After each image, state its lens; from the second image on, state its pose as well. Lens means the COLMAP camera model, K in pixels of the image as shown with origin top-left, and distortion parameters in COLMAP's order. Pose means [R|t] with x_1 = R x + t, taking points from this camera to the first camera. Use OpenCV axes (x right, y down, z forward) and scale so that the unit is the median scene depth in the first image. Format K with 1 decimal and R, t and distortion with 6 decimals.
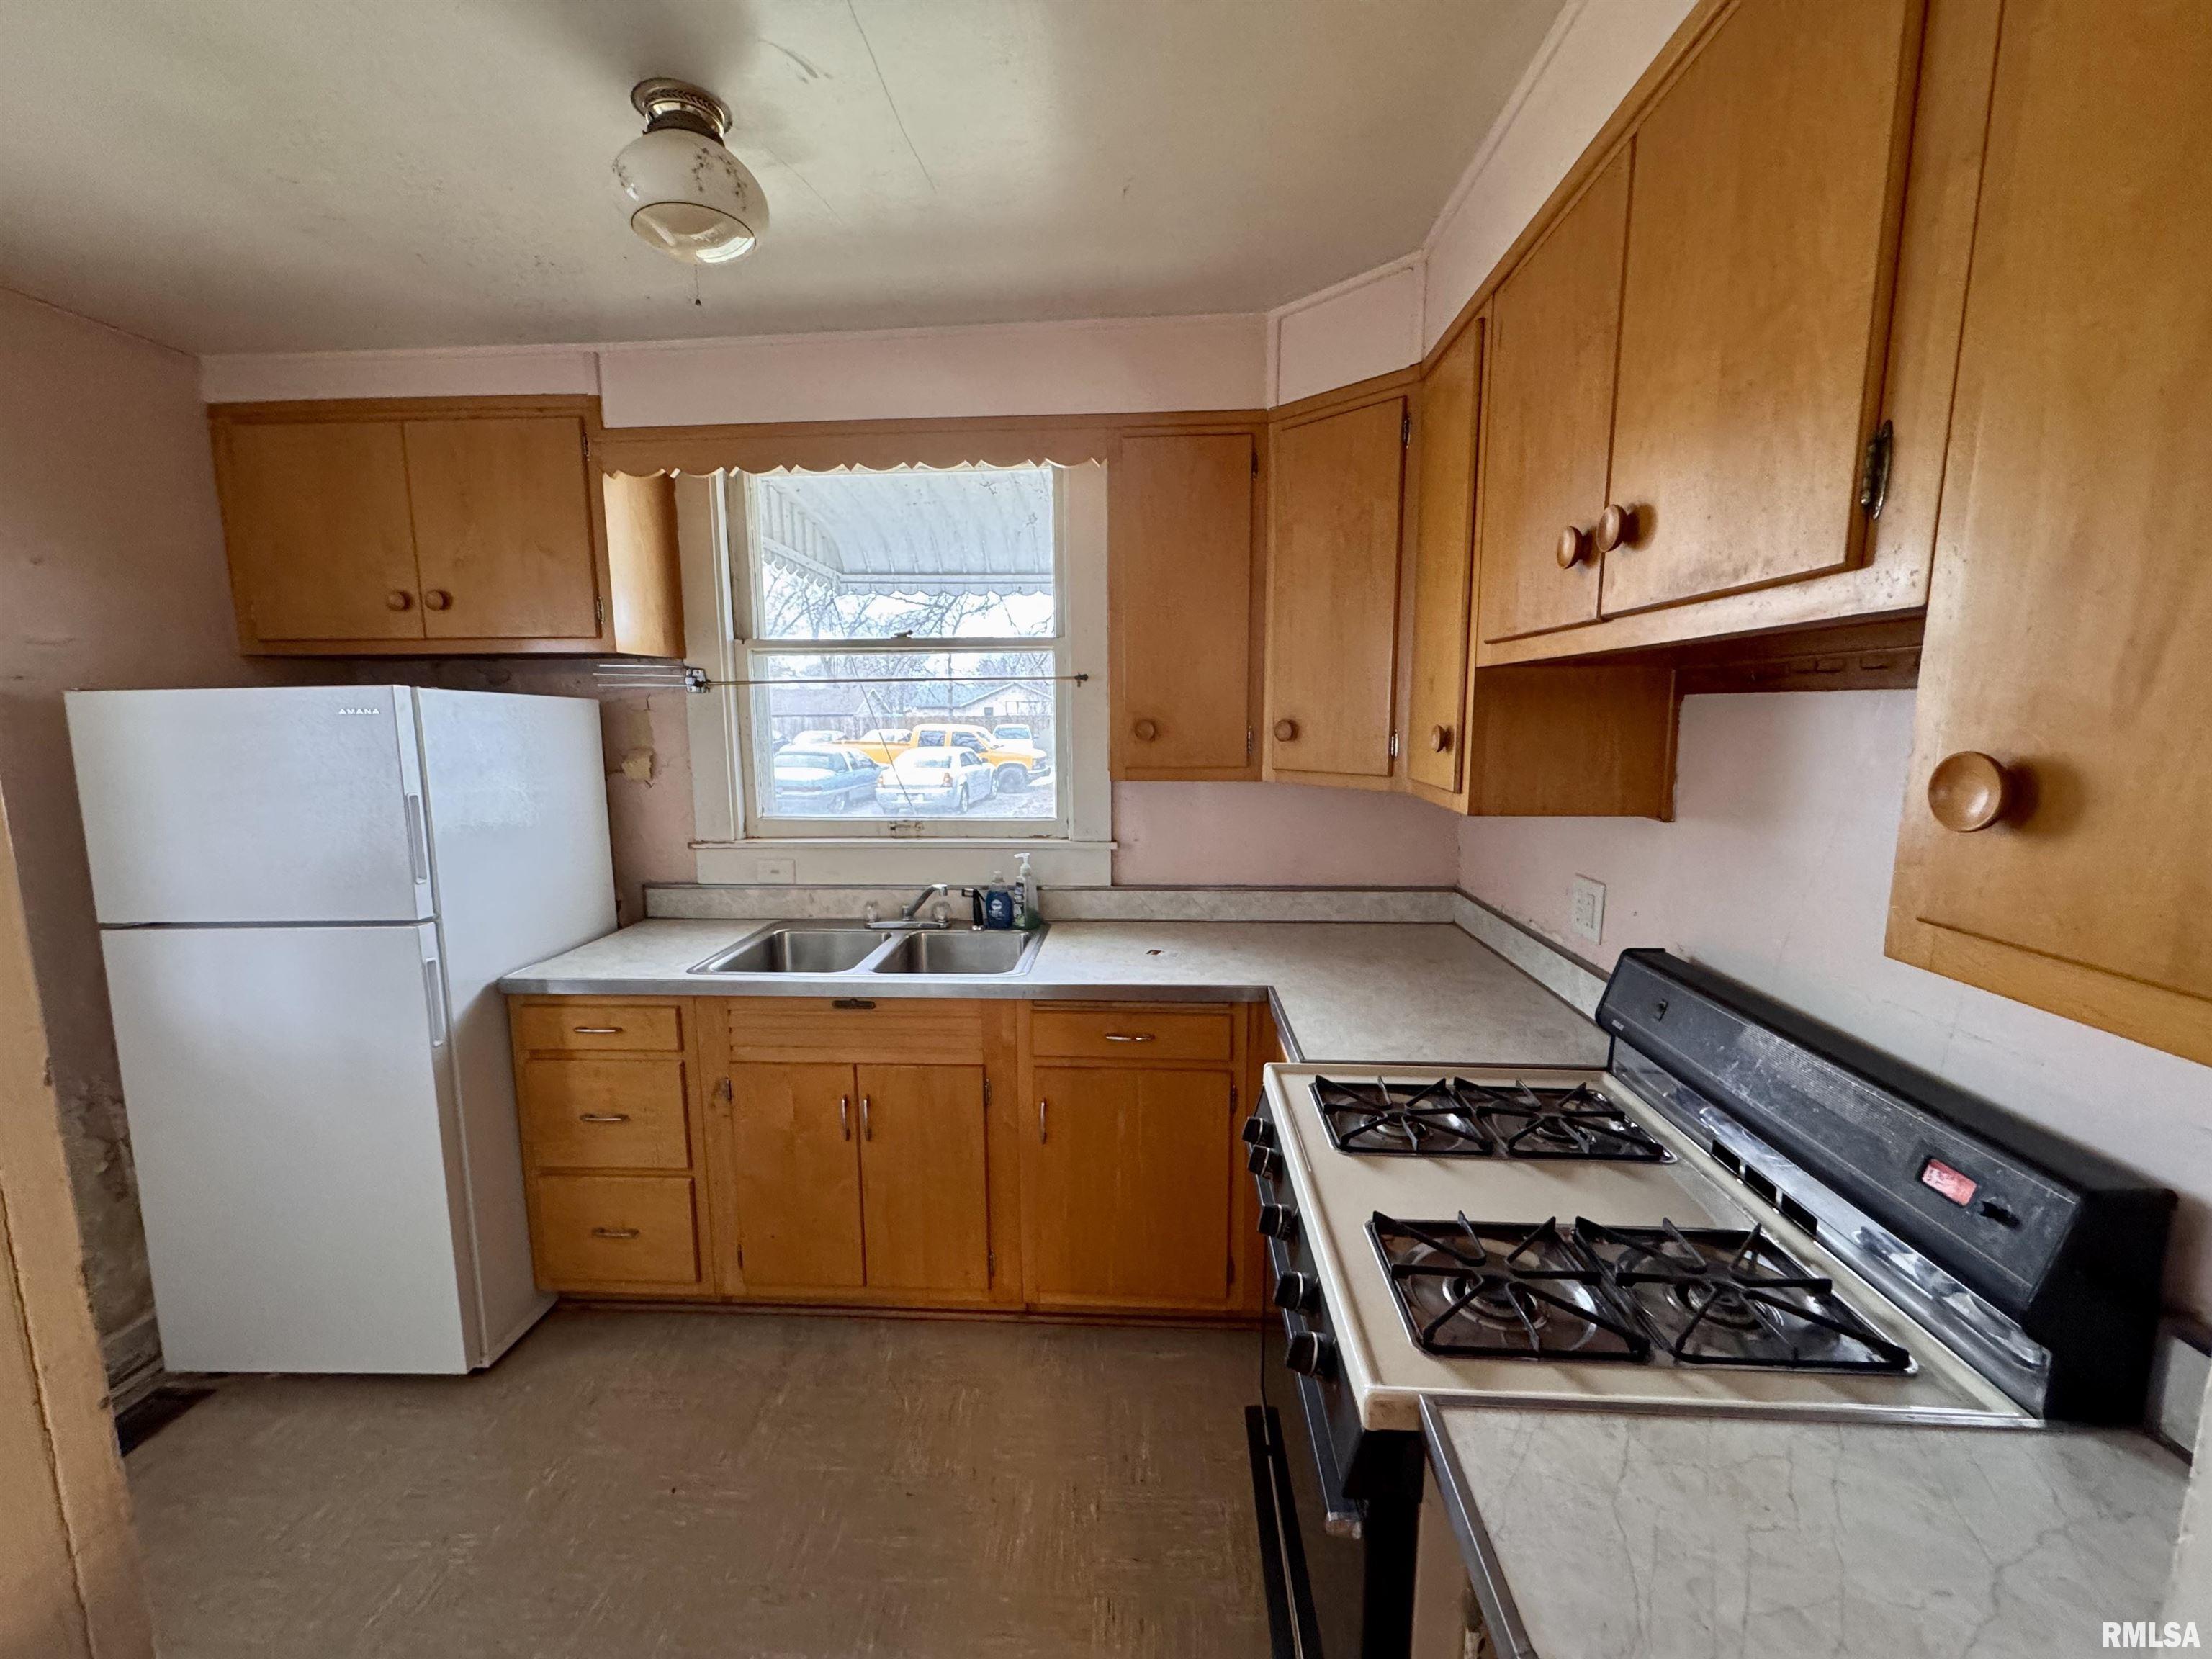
lens RADIAL K [[882.6, 0, 1104.6], [0, 882.6, 828.3], [0, 0, 1]] dist [0.000990, 0.000180]
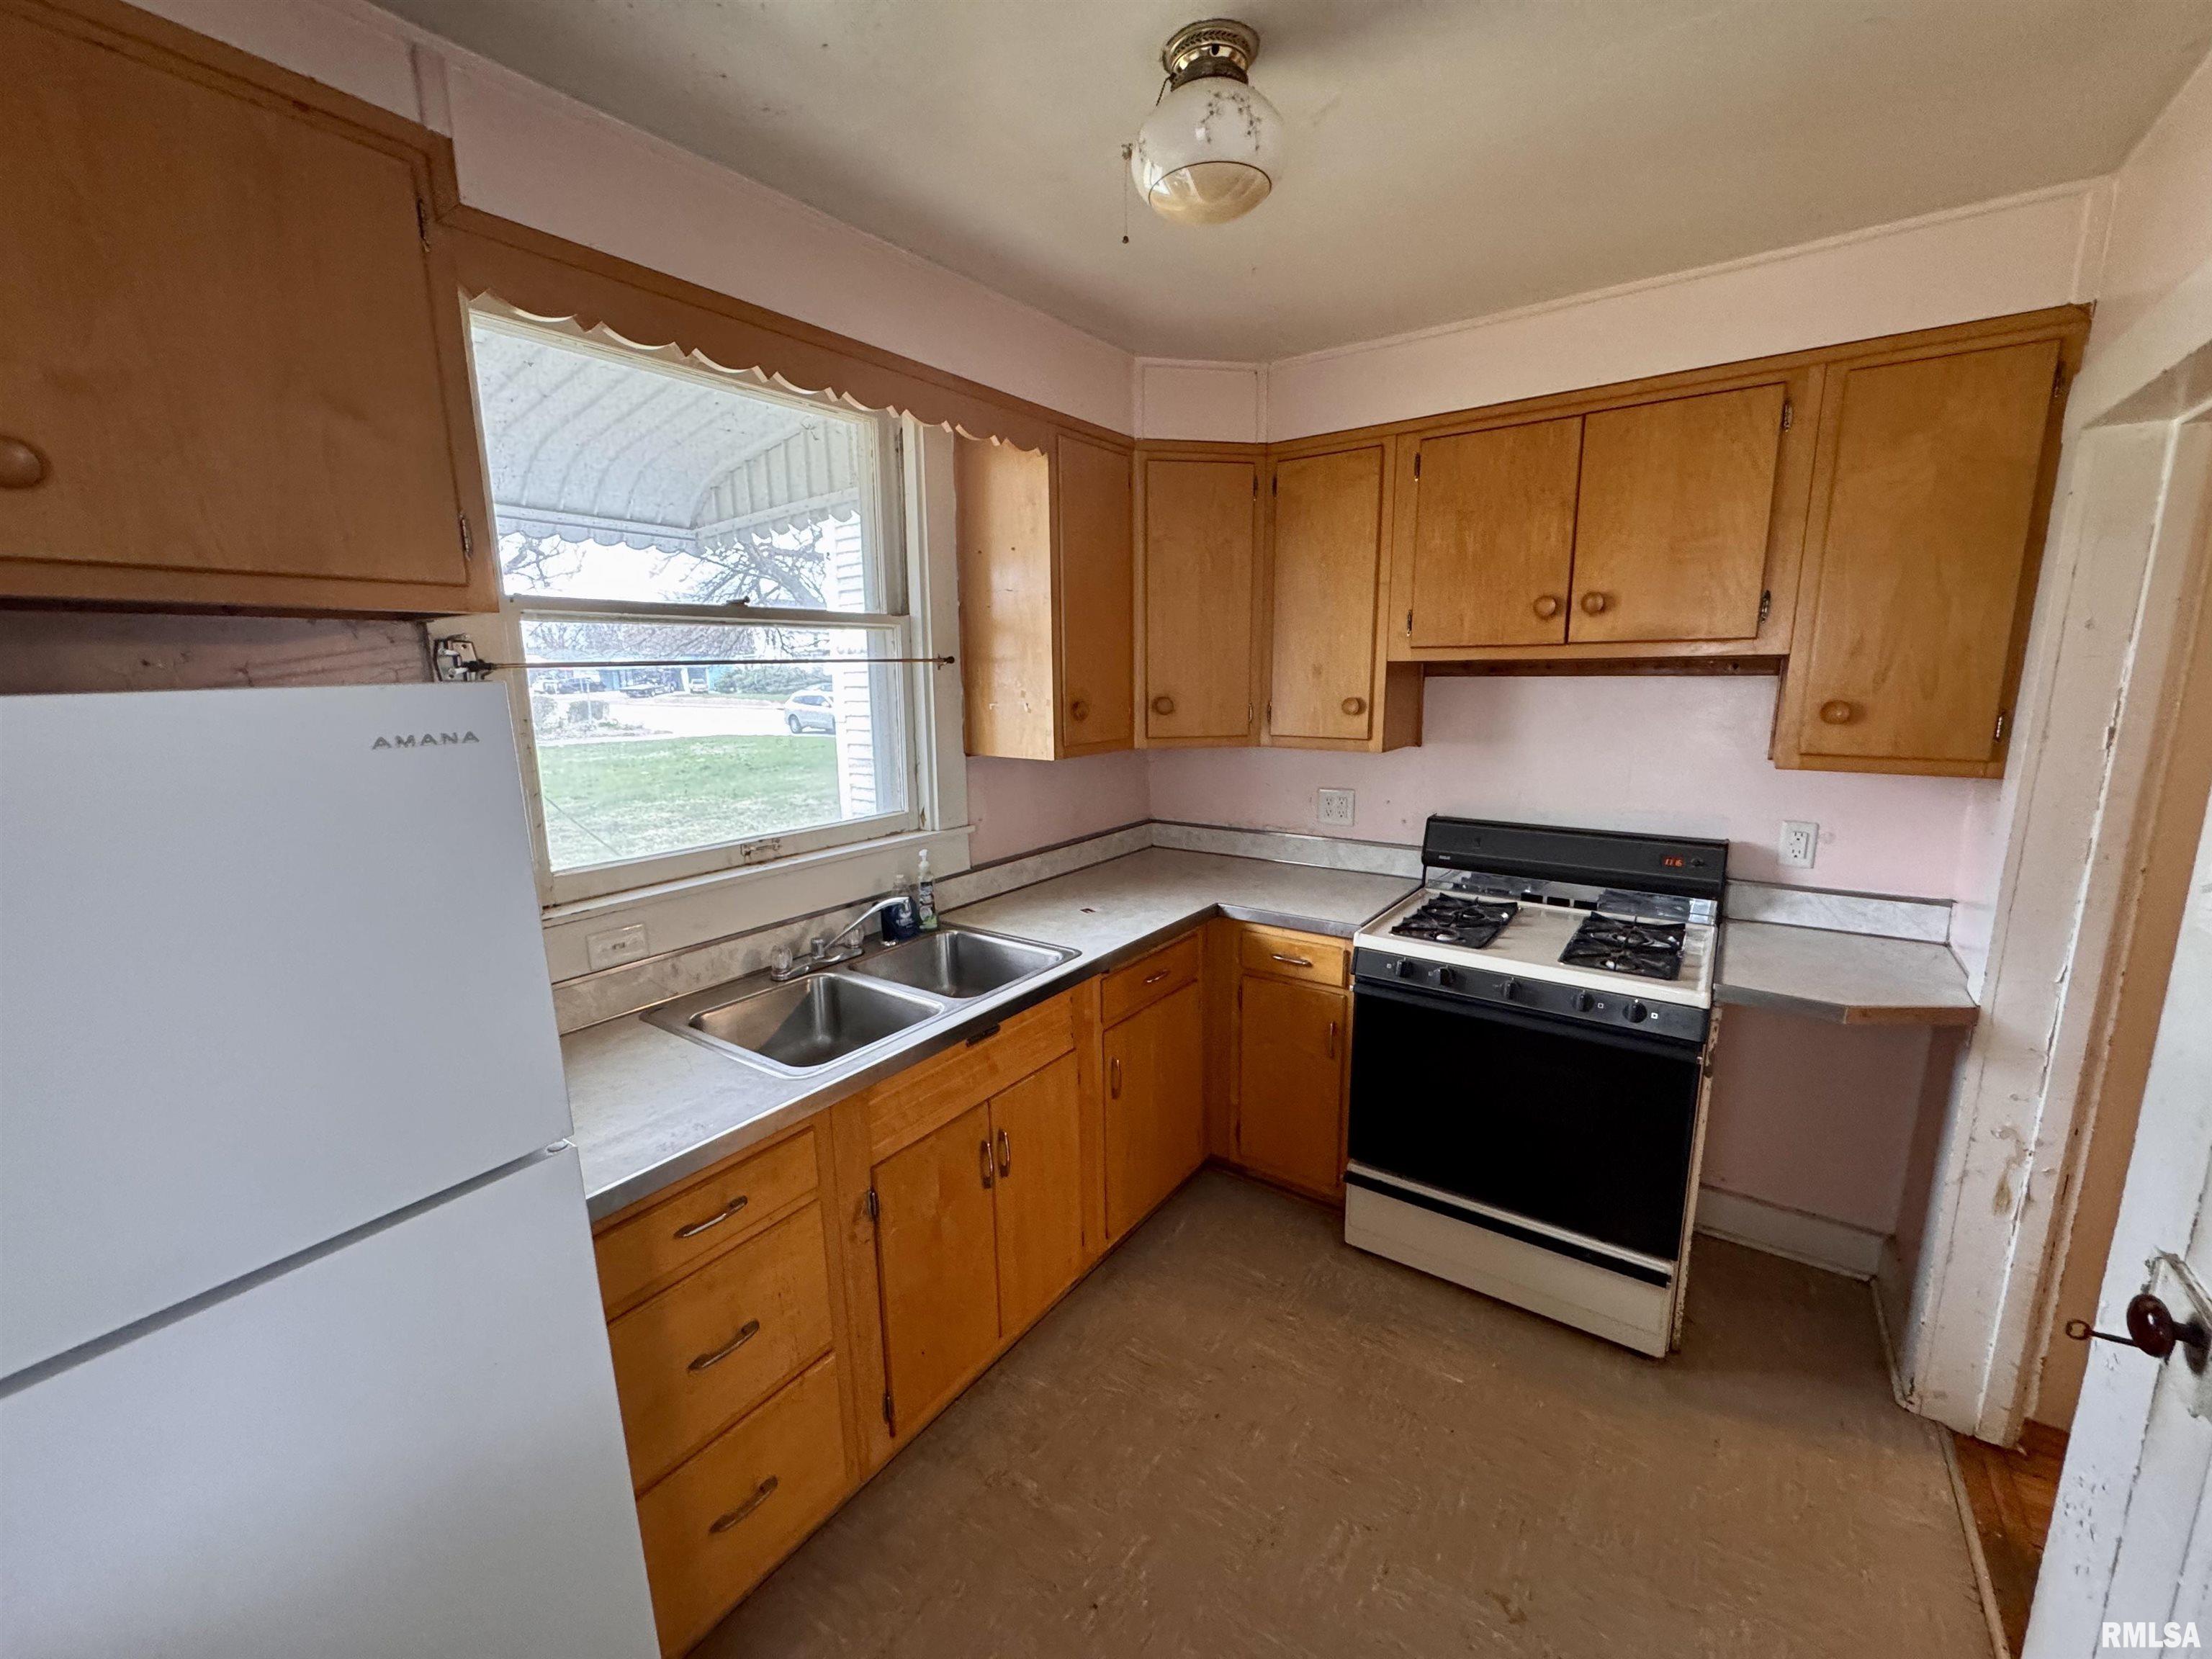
lens RADIAL K [[882.6, 0, 1099.4], [0, 882.6, 832.8], [0, 0, 1]] dist [0.000990, 0.000180]
pose [[0.535266, -0.157973, 0.829780, -0.872186], [0.124854, 0.986362, 0.107243, -0.076352], [-0.835405, 0.046198, 0.547689, 0.385097]]
